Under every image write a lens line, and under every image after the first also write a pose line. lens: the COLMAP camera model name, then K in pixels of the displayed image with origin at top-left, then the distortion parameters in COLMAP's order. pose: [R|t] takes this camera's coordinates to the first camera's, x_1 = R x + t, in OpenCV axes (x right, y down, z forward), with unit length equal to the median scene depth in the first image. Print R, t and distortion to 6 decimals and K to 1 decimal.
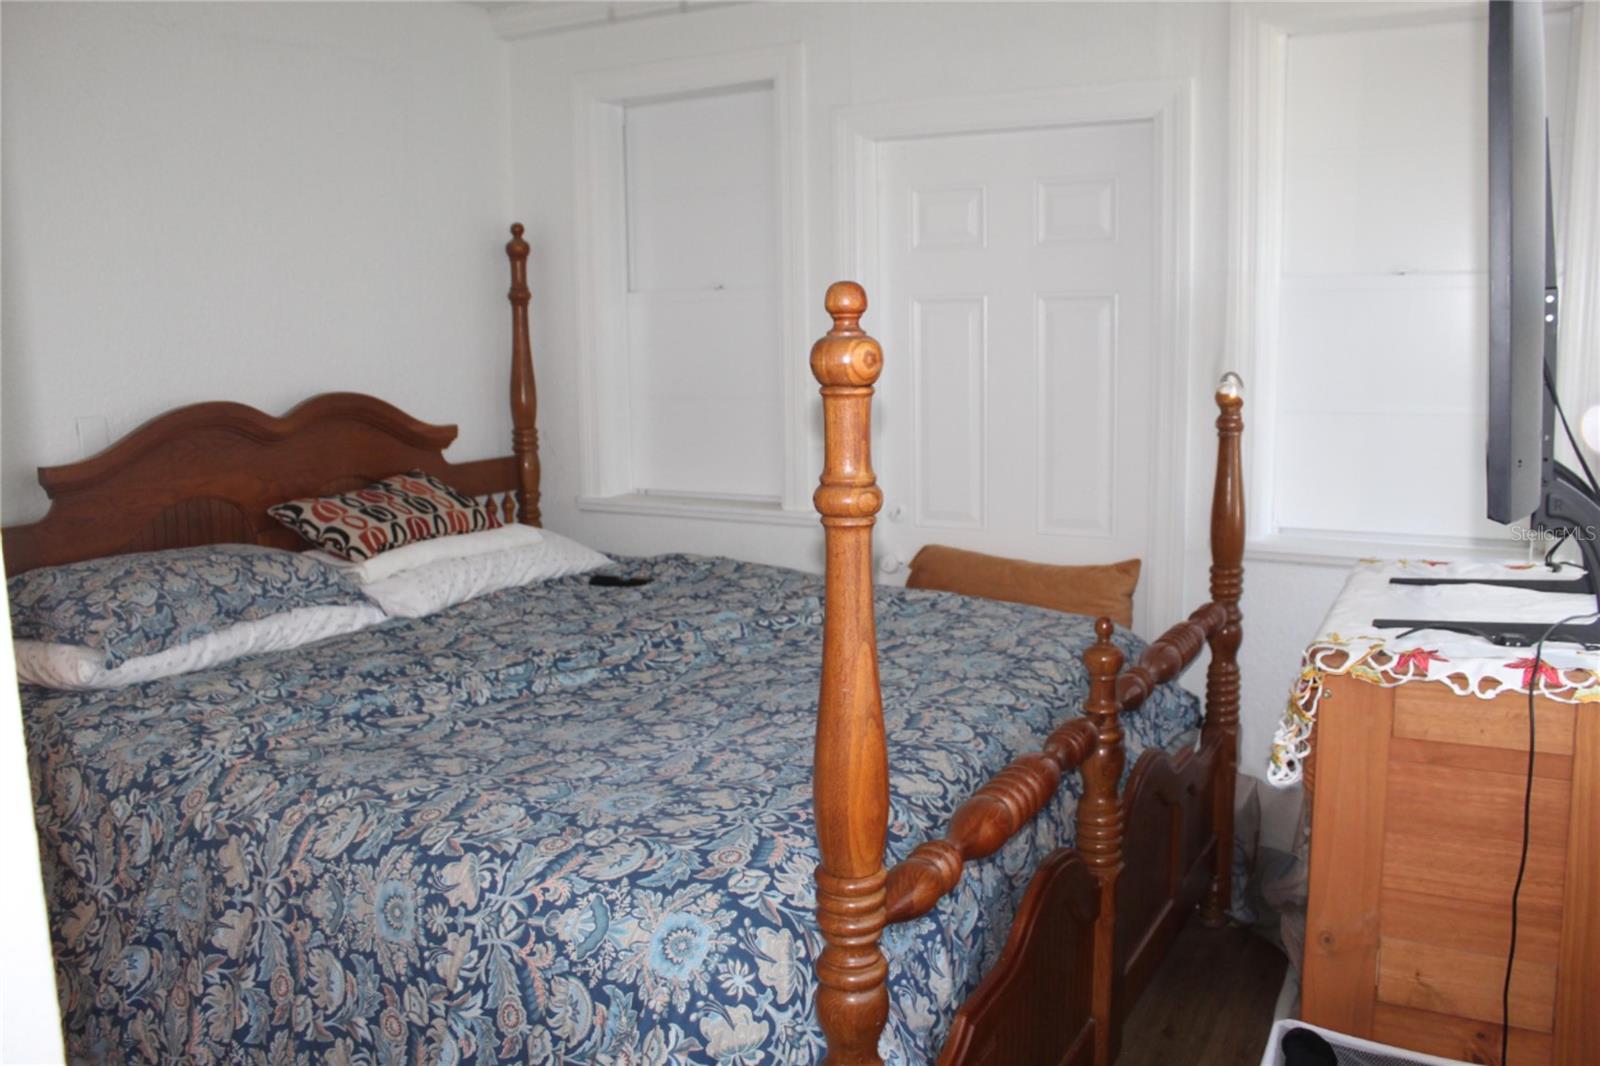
lens RADIAL K [[1325.9, 0, 805.3], [0, 1325.9, 533.0], [0, 0, 1]] dist [-0.189160, 0.203717]
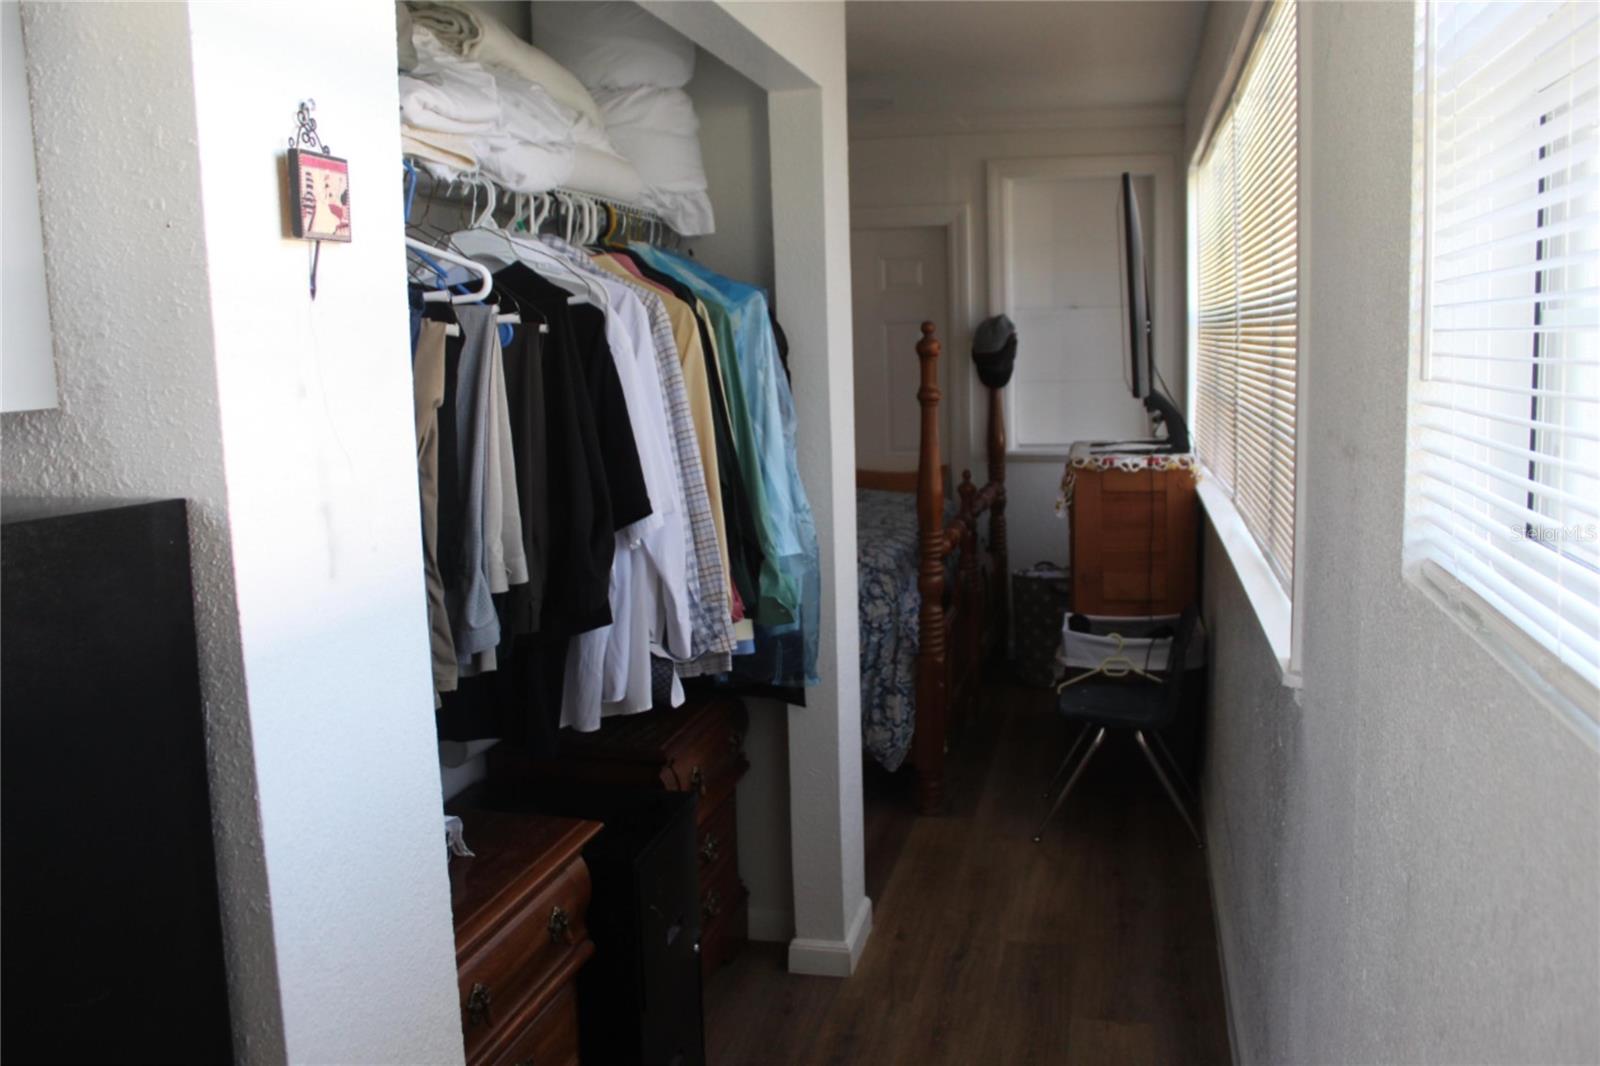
lens RADIAL K [[1325.9, 0, 805.3], [0, 1325.9, 533.0], [0, 0, 1]] dist [-0.189160, 0.203717]
pose [[0.964470, -0.049857, 0.259446, -0.767165], [0.053359, 0.998554, -0.006470, 0.214904], [-0.258749, 0.020084, 0.965736, -1.326065]]
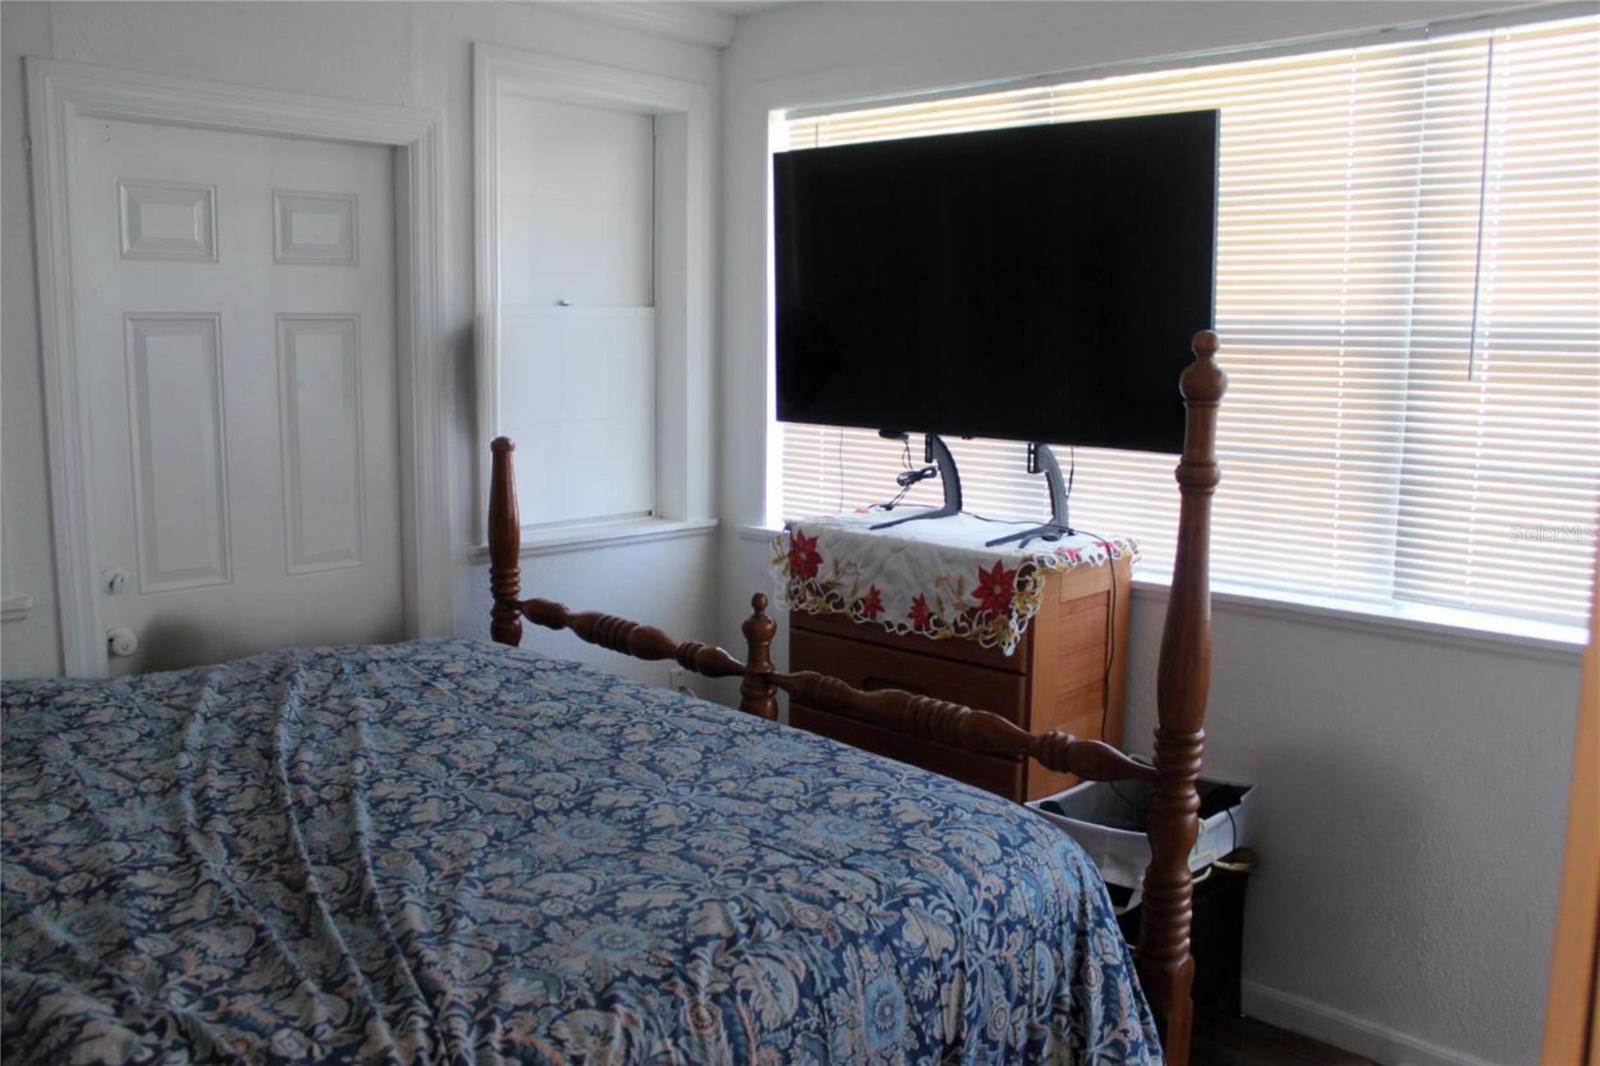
lens RADIAL K [[1325.9, 0, 805.3], [0, 1325.9, 533.0], [0, 0, 1]] dist [-0.189160, 0.203717]
pose [[0.262041, -0.121219, 0.957413, -1.166878], [0.135459, 0.986878, 0.087875, -0.116203], [-0.955503, 0.106664, 0.275023, 0.793171]]
